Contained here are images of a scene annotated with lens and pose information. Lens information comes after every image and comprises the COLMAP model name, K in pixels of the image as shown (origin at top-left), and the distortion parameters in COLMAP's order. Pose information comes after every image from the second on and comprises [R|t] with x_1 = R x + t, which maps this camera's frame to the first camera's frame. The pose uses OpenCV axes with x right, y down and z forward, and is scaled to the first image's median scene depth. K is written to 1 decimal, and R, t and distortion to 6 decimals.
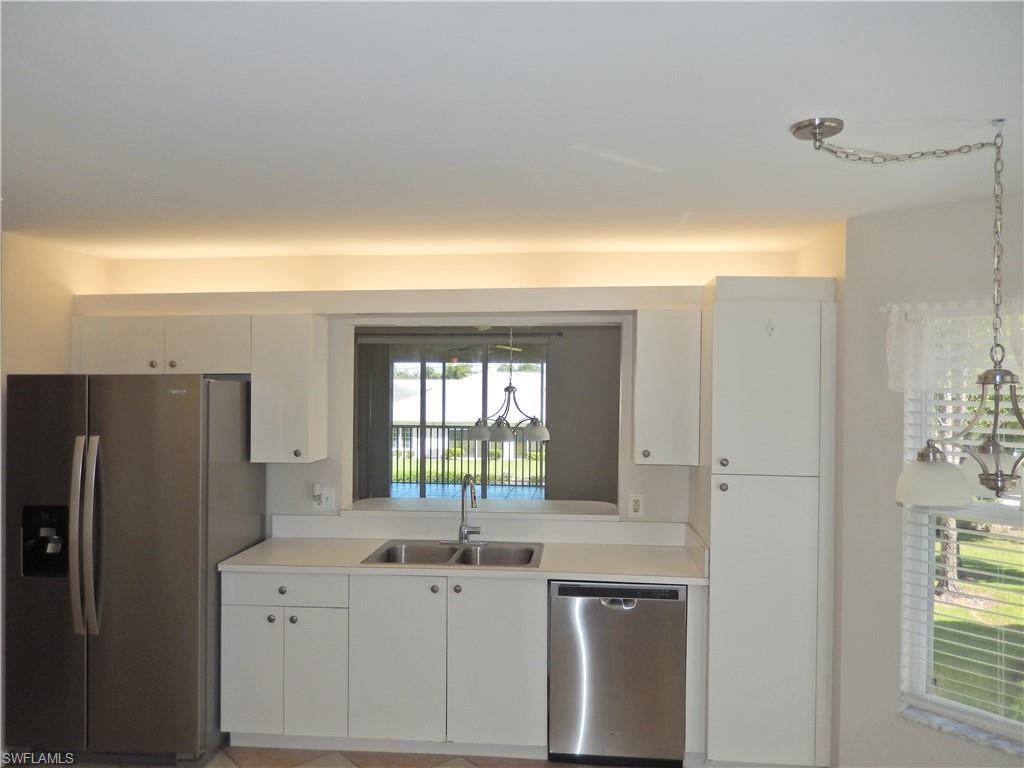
lens RADIAL K [[754.7, 0, 509.0], [0, 754.7, 375.7], [0, 0, 1]] dist [0.006294, -0.027585]
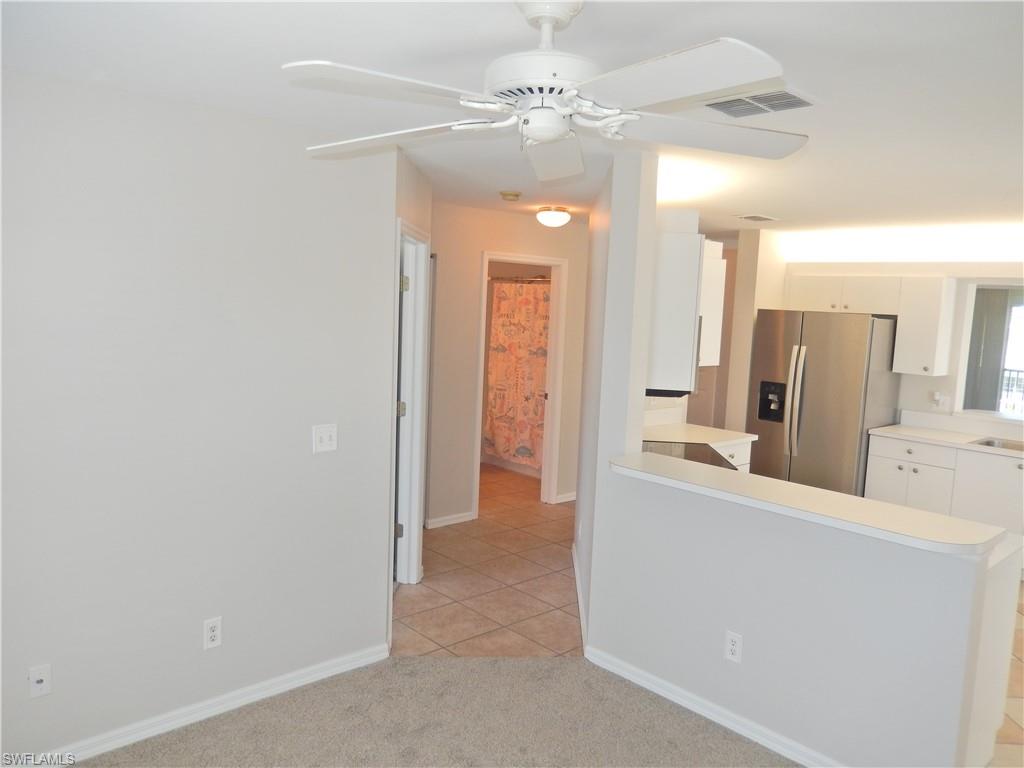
lens RADIAL K [[754.7, 0, 509.0], [0, 754.7, 375.7], [0, 0, 1]] dist [0.006294, -0.027585]
pose [[0.736095, 0.101737, -0.669189, 0.129073], [-0.043404, 0.993700, 0.103328, -0.004128], [0.675485, -0.047014, 0.735873, -0.746859]]
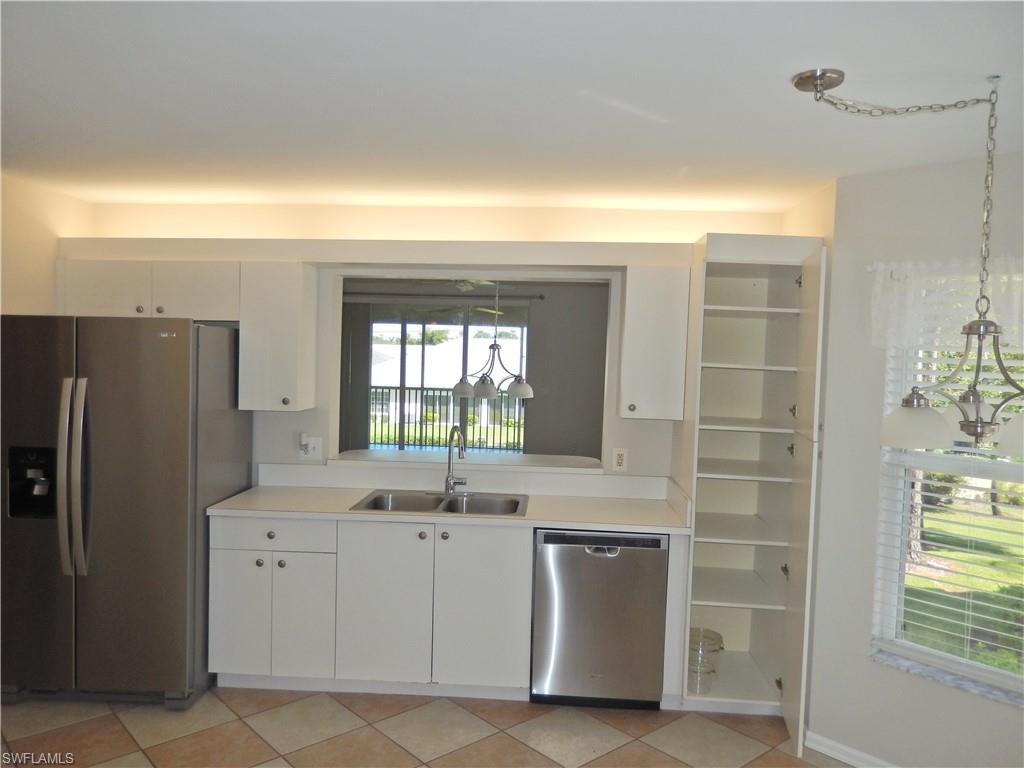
lens RADIAL K [[754.7, 0, 509.0], [0, 754.7, 375.7], [0, 0, 1]] dist [0.006294, -0.027585]
pose [[0.999272, 0.020583, 0.032123, -0.018626], [-0.021948, 0.998846, 0.042730, 0.020999], [-0.031207, -0.043404, 0.998570, -0.010003]]
